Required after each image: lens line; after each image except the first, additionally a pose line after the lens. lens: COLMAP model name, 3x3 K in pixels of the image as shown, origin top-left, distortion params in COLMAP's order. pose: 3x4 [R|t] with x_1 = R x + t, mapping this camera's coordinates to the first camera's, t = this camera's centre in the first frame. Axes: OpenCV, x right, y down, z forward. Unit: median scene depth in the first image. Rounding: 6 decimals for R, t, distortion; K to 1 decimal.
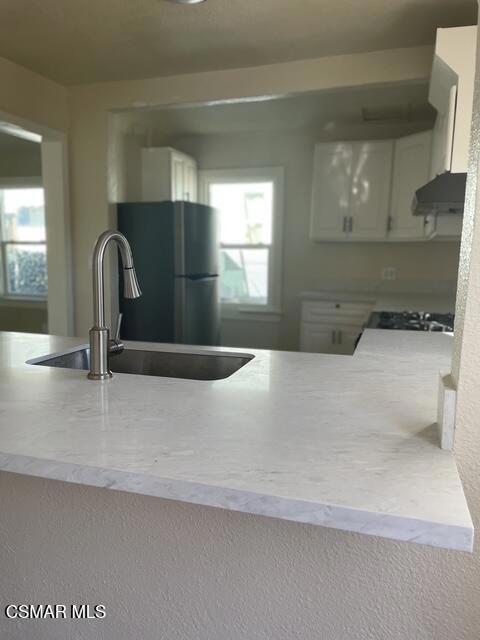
lens RADIAL K [[485.0, 0, 239.5], [0, 485.0, 320.1], [0, 0, 1]] dist [0.038567, -0.004880]
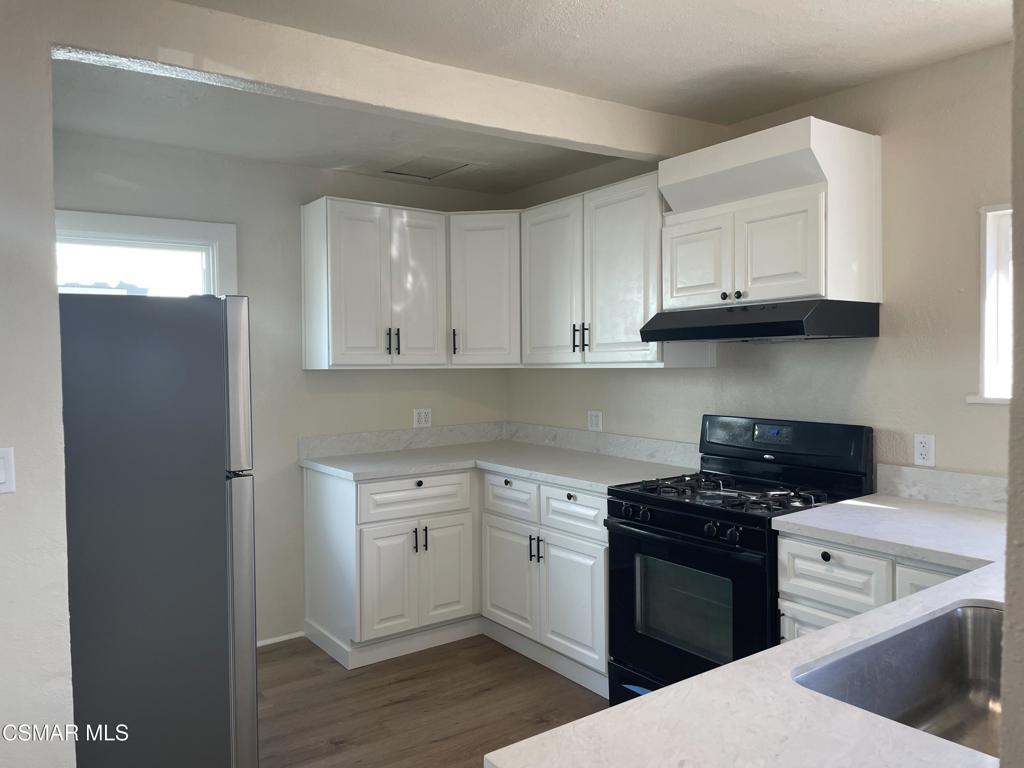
lens RADIAL K [[776.1, 0, 510.4], [0, 776.1, 383.5], [0, 0, 1]] dist [0.038567, -0.004880]
pose [[0.609330, -0.050783, 0.791289, -0.440667], [0.129874, 0.990861, -0.036418, -0.096986], [-0.782208, 0.124959, 0.610357, 0.337545]]
